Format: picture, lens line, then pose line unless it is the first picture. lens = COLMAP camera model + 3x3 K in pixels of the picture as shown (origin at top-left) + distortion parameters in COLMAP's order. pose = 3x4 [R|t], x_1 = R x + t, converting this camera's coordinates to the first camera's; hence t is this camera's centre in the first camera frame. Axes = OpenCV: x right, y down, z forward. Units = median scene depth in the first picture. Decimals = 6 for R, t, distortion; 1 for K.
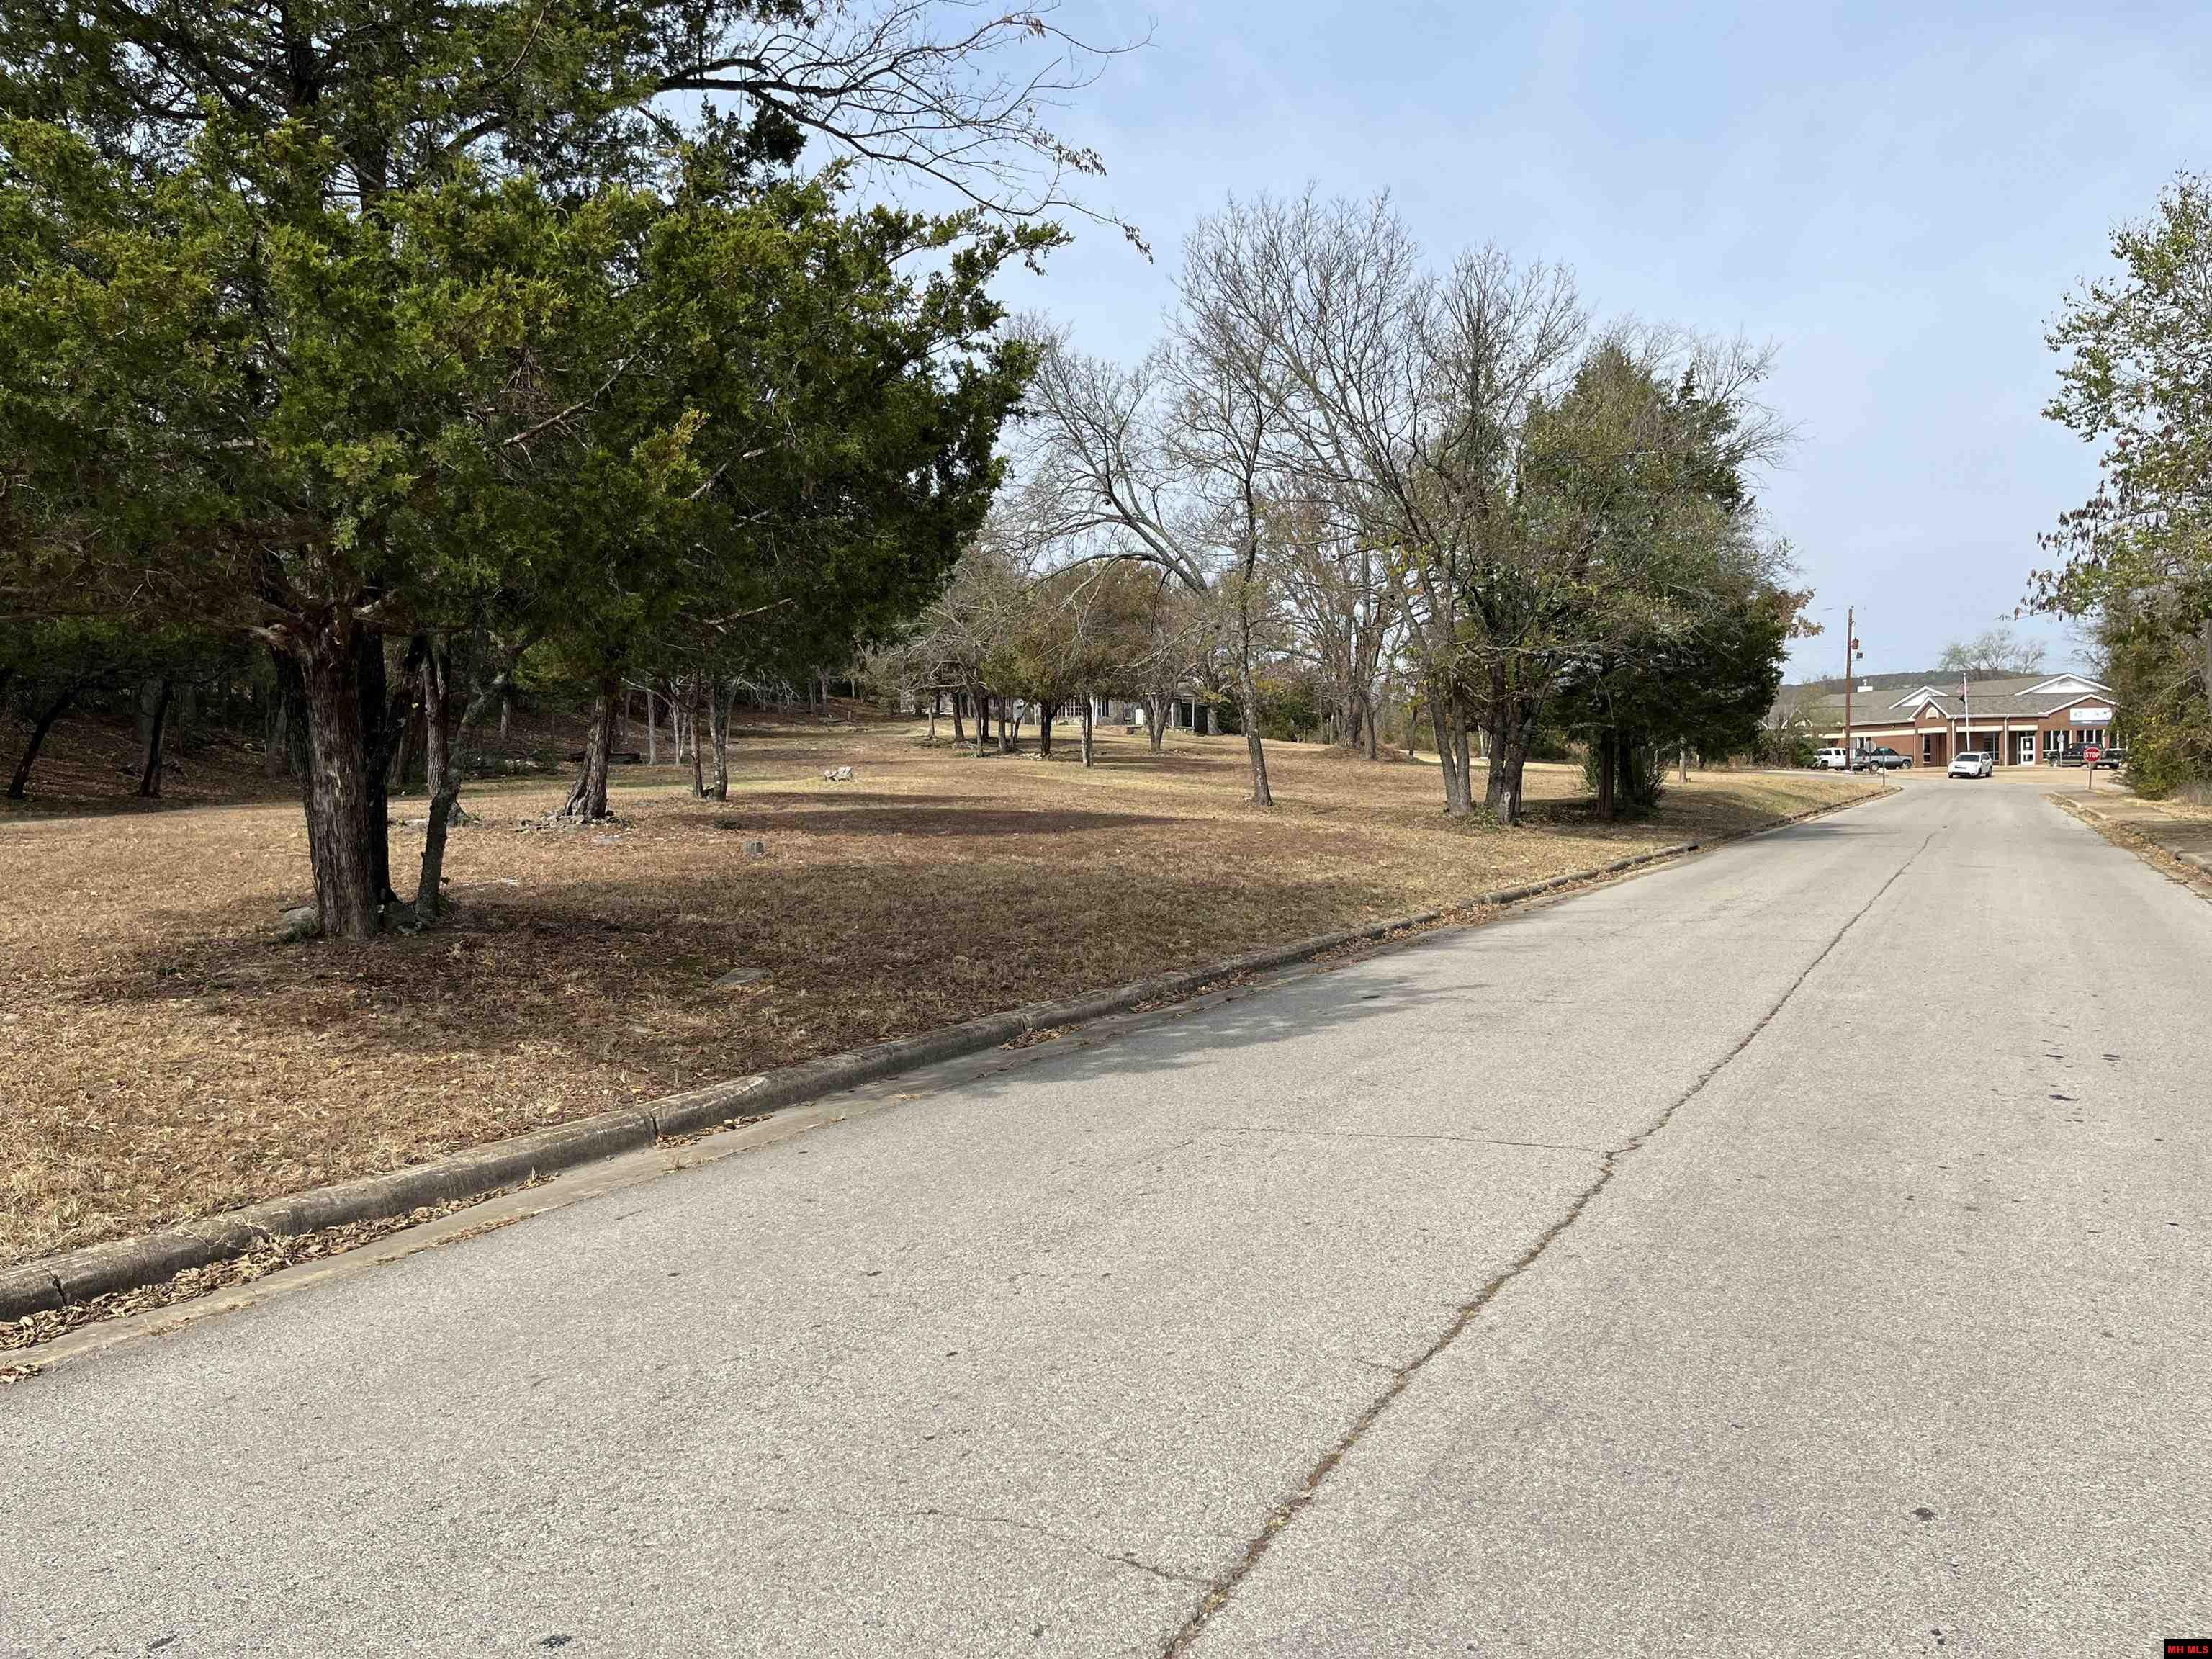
lens RADIAL K [[1672.8, 0, 1108.4], [0, 1672.8, 823.8], [0, 0, 1]] dist [0.060998, -0.086186]
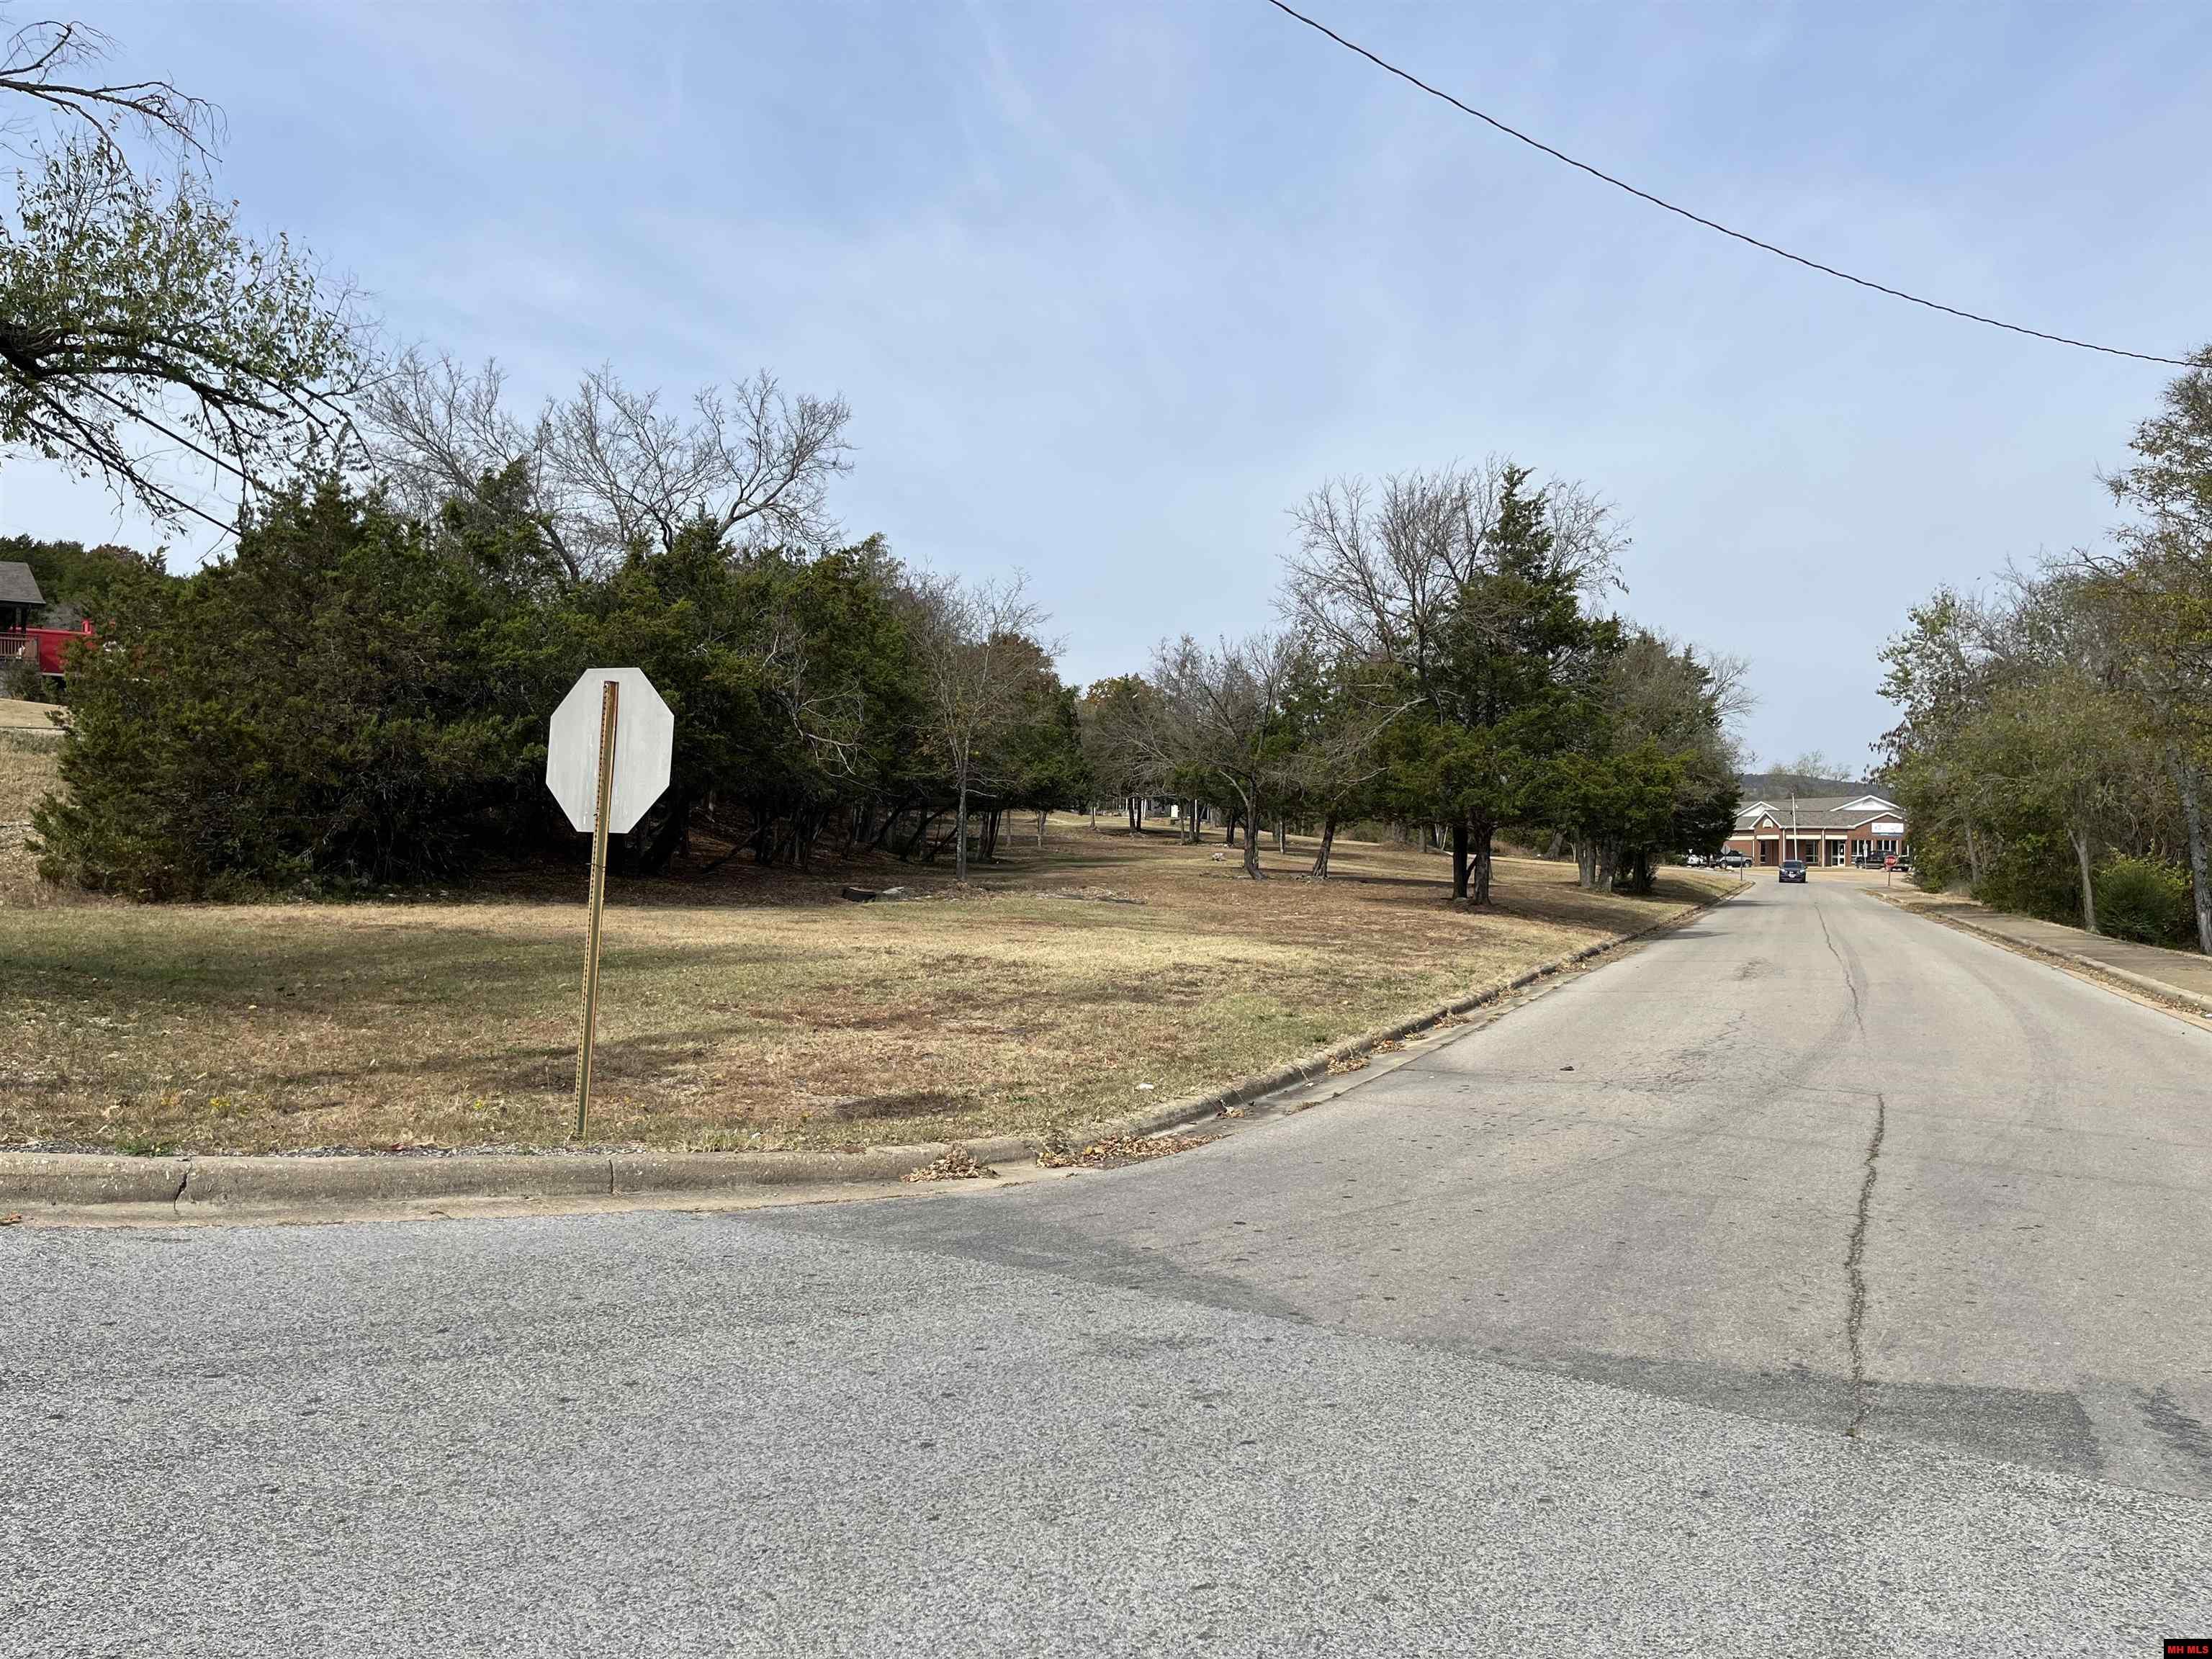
lens RADIAL K [[1672.8, 0, 1106.6], [0, 1672.8, 830.2], [0, 0, 1]] dist [0.060998, -0.086186]
pose [[0.995128, 0.023869, 0.095659, -0.157592], [-0.019576, 0.998769, -0.045572, 0.007986], [-0.096629, 0.043478, 0.994370, -0.259447]]
